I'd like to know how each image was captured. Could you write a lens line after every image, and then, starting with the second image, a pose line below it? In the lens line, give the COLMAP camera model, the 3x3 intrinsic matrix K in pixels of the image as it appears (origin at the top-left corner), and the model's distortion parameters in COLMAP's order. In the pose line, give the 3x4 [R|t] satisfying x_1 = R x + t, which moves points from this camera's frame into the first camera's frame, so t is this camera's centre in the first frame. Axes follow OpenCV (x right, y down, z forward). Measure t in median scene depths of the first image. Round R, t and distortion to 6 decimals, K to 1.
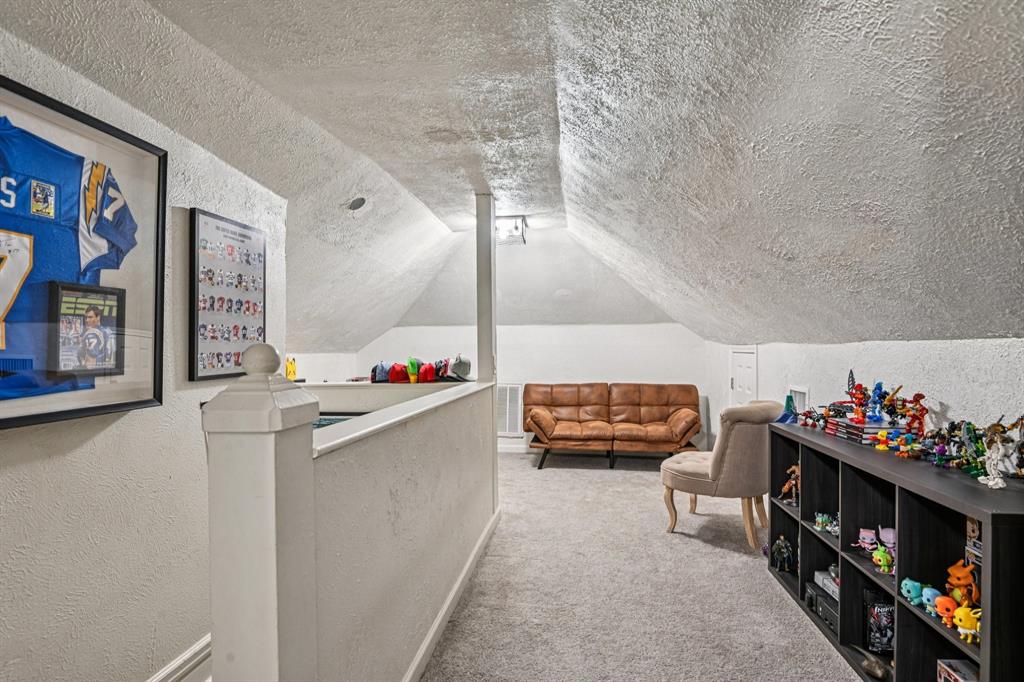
lens RADIAL K [[510.0, 0, 533.7], [0, 510.0, 346.8], [0, 0, 1]] dist [-0.003922, -0.003746]
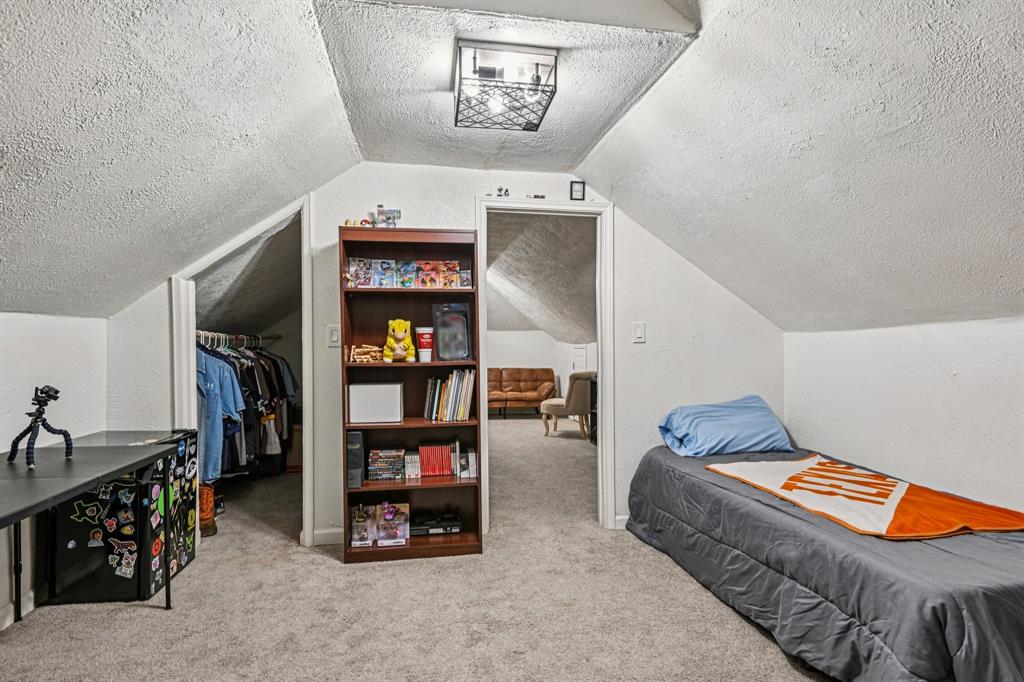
lens RADIAL K [[537.9, 0, 511.6], [0, 537.9, 345.3], [0, 0, 1]] dist [0.002341, -0.003864]
pose [[0.965421, 0.003654, 0.260670, -0.273065], [-0.002664, 0.999988, -0.004150, 0.007717], [-0.260682, 0.003312, 0.965419, -0.668340]]
